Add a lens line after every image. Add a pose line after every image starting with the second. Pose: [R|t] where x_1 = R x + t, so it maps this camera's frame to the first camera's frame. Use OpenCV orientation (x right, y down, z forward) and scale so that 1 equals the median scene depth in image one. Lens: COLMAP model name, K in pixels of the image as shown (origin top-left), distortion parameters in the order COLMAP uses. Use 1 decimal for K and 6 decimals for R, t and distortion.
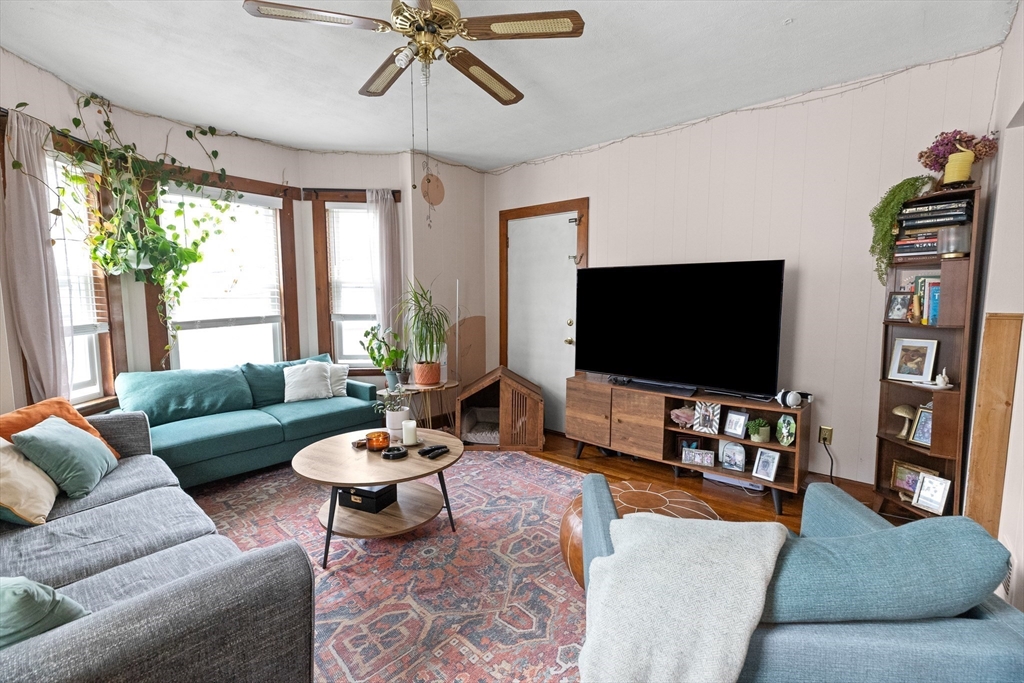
lens RADIAL K [[448.4, 0, 512.0], [0, 448.4, 341.5], [0, 0, 1]] dist [0.000026, -0.000027]
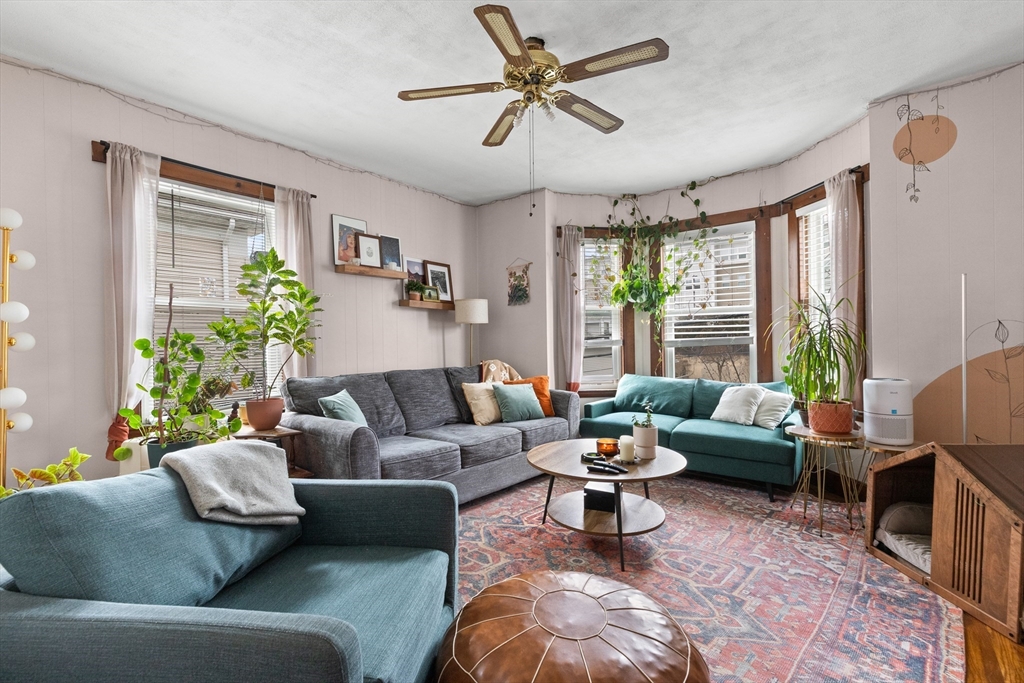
lens RADIAL K [[455.8, 0, 518.9], [0, 455.8, 334.9], [0, 0, 1]] dist [0.001258, -0.000222]
pose [[0.030609, -0.008607, -0.999494, 0.545805], [-0.081905, 0.996578, -0.011090, -0.010388], [0.996170, 0.082203, 0.029799, 0.518826]]
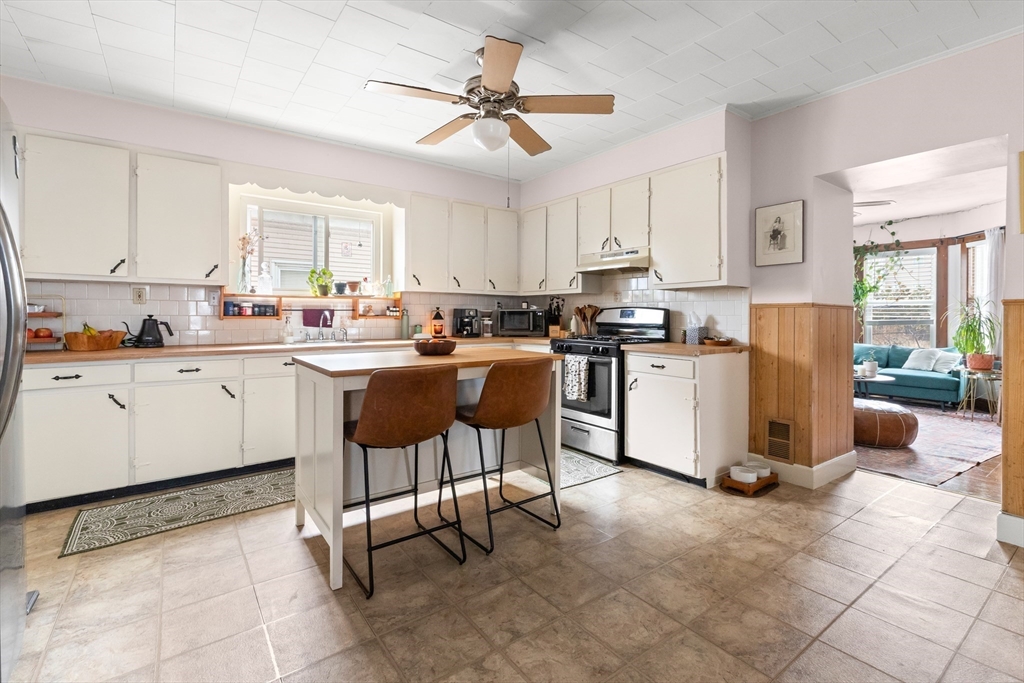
lens RADIAL K [[465.3, 0, 518.2], [0, 465.3, 313.4], [0, 0, 1]] dist [0.000042, -0.000236]
pose [[-0.220588, -0.005943, -0.975349, 1.614945], [-0.100794, 0.994767, 0.016735, 0.045479], [0.970145, 0.102000, -0.220032, -0.072681]]
